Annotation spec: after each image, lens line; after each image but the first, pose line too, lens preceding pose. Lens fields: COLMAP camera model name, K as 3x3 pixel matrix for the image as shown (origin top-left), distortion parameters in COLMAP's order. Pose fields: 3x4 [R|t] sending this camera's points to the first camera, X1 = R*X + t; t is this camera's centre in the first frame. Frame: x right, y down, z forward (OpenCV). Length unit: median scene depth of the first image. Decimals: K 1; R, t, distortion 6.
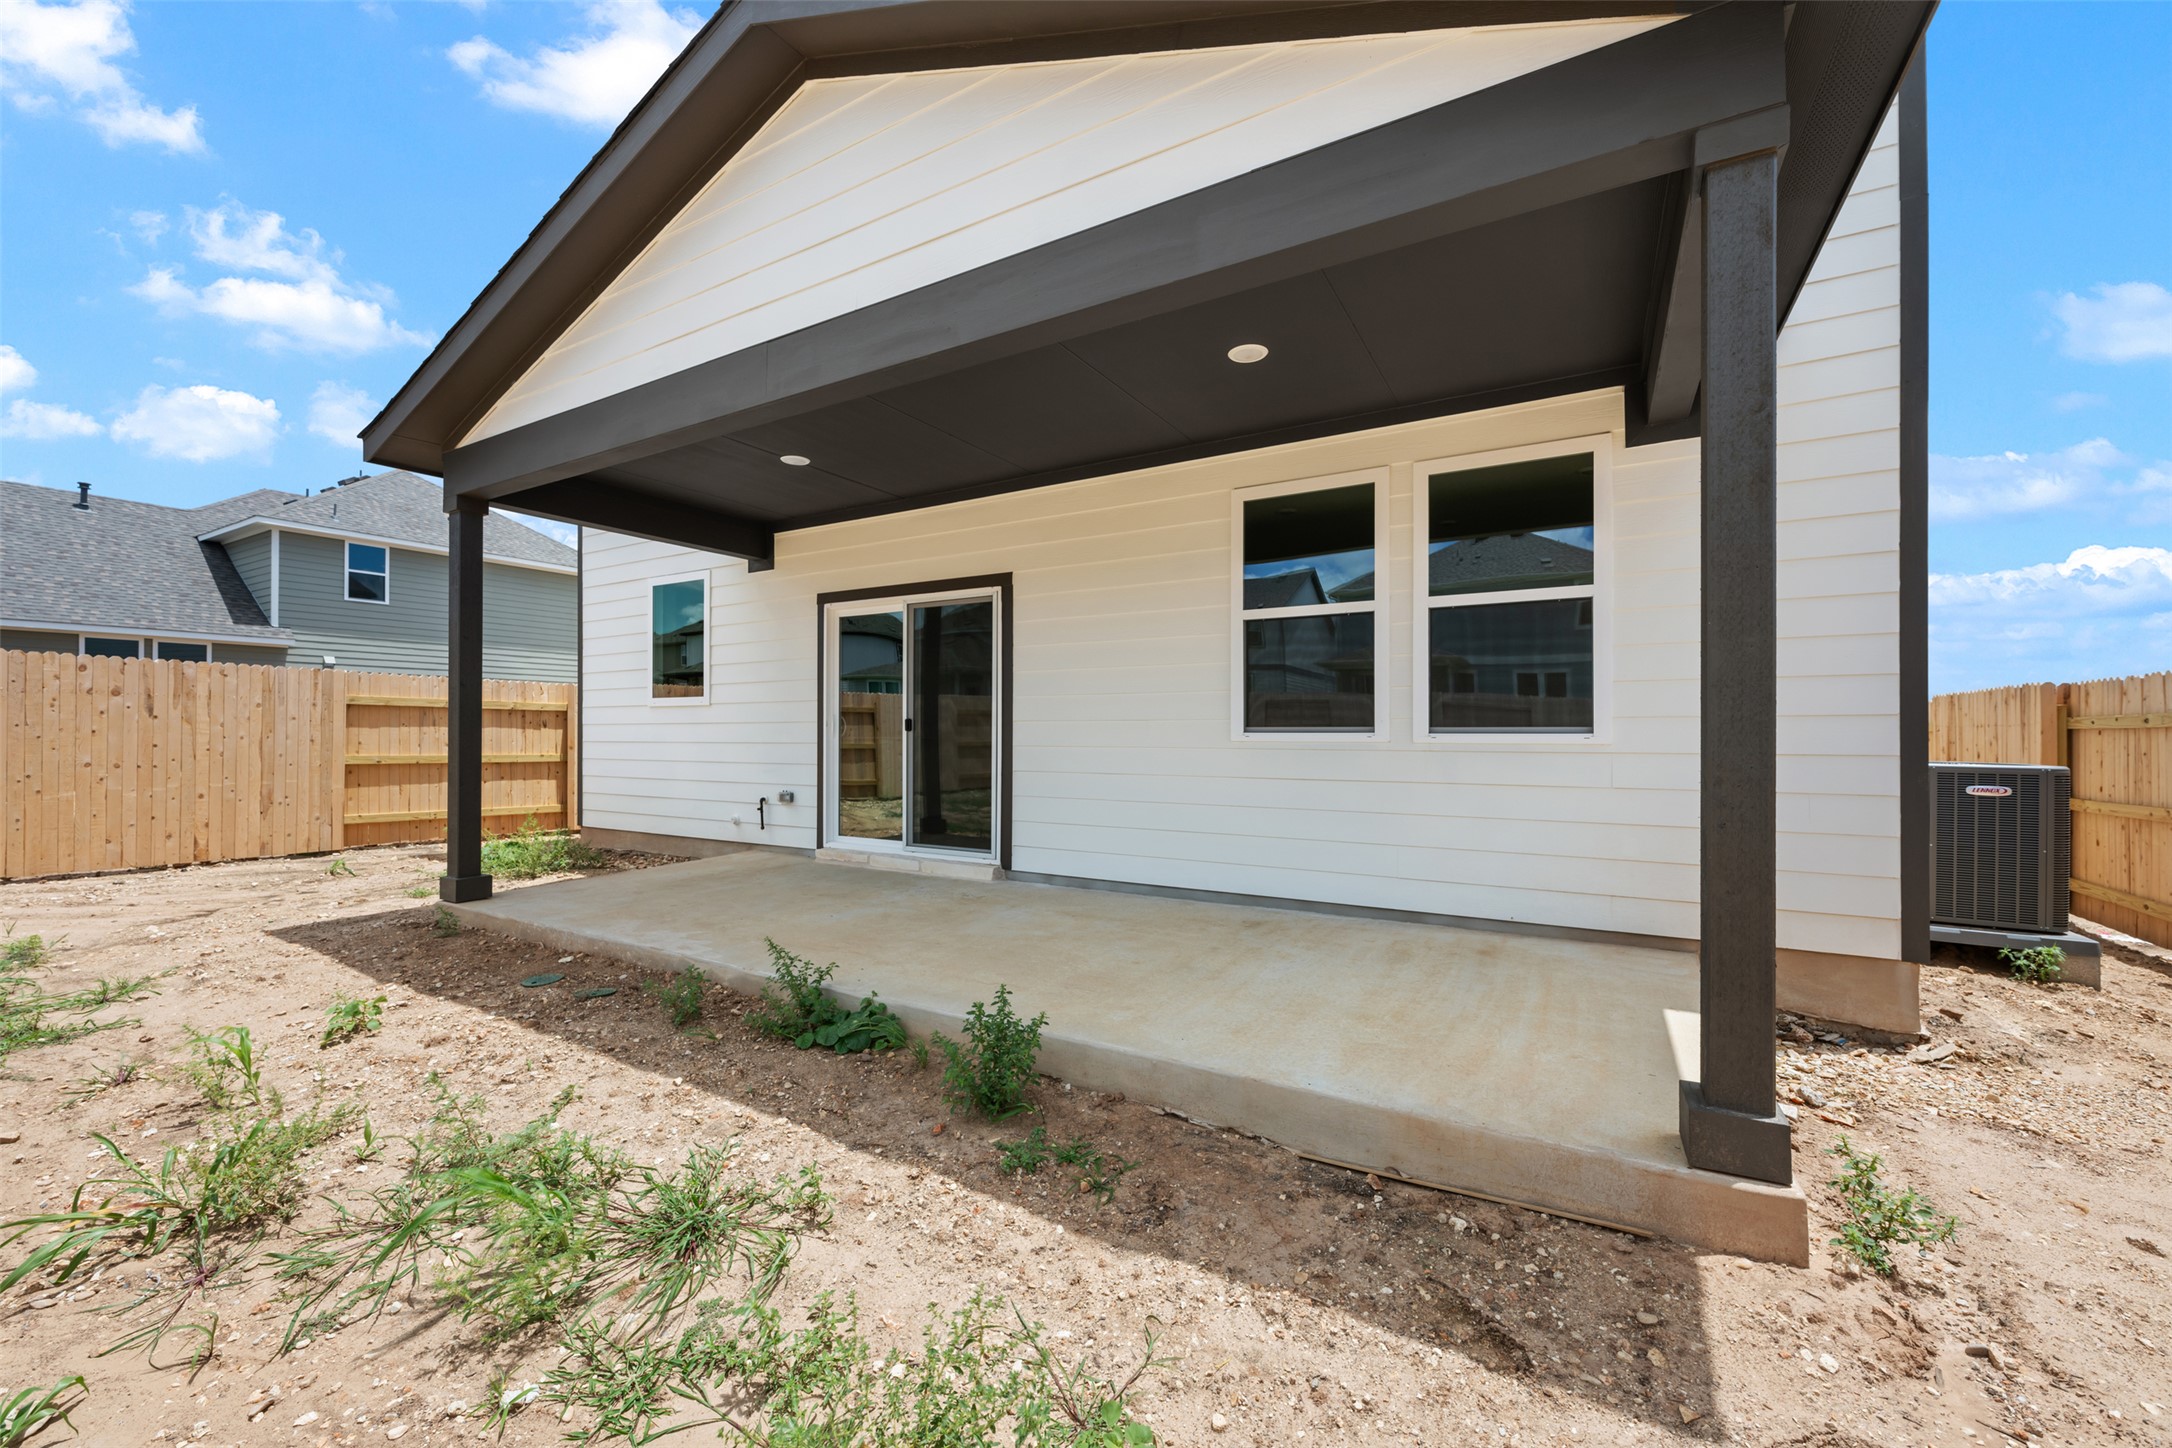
lens RADIAL K [[863.9, 0, 1094.4], [0, 863.9, 741.5], [0, 0, 1]] dist [0.002518, 0.000358]
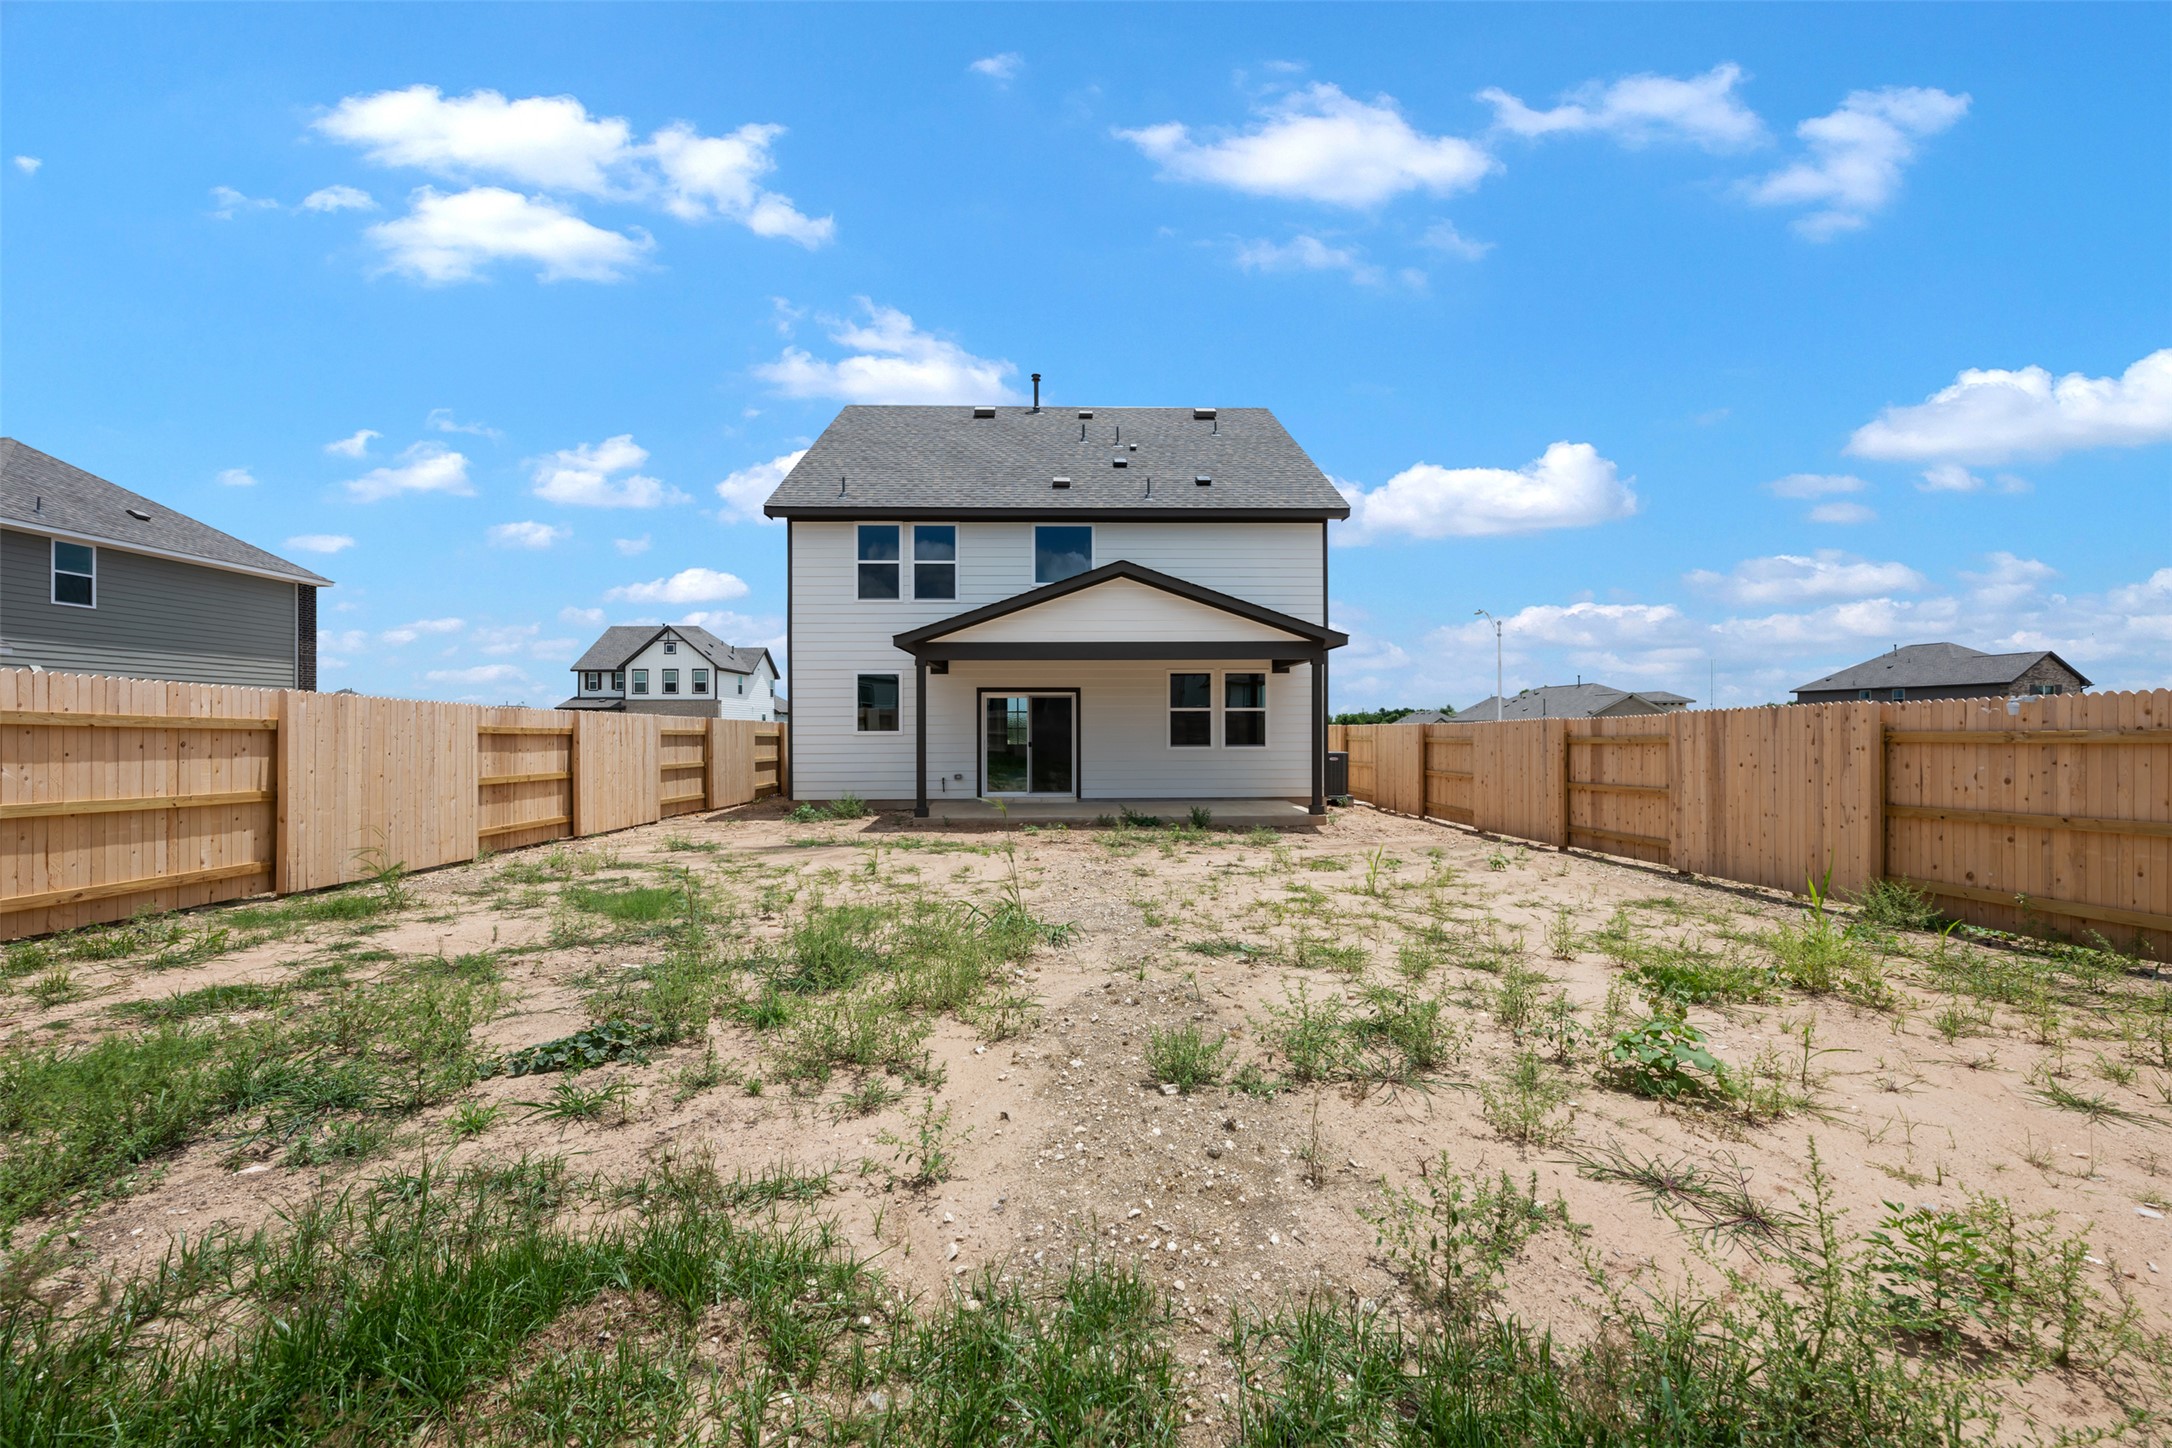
lens RADIAL K [[863.9, 0, 1106.7], [0, 863.9, 721.7], [0, 0, 1]] dist [0.002518, 0.000358]
pose [[0.836102, -0.000149, 0.548573, -1.485037], [0.009392, 0.999857, -0.014044, -0.050195], [-0.548493, 0.016894, 0.835984, -1.285994]]
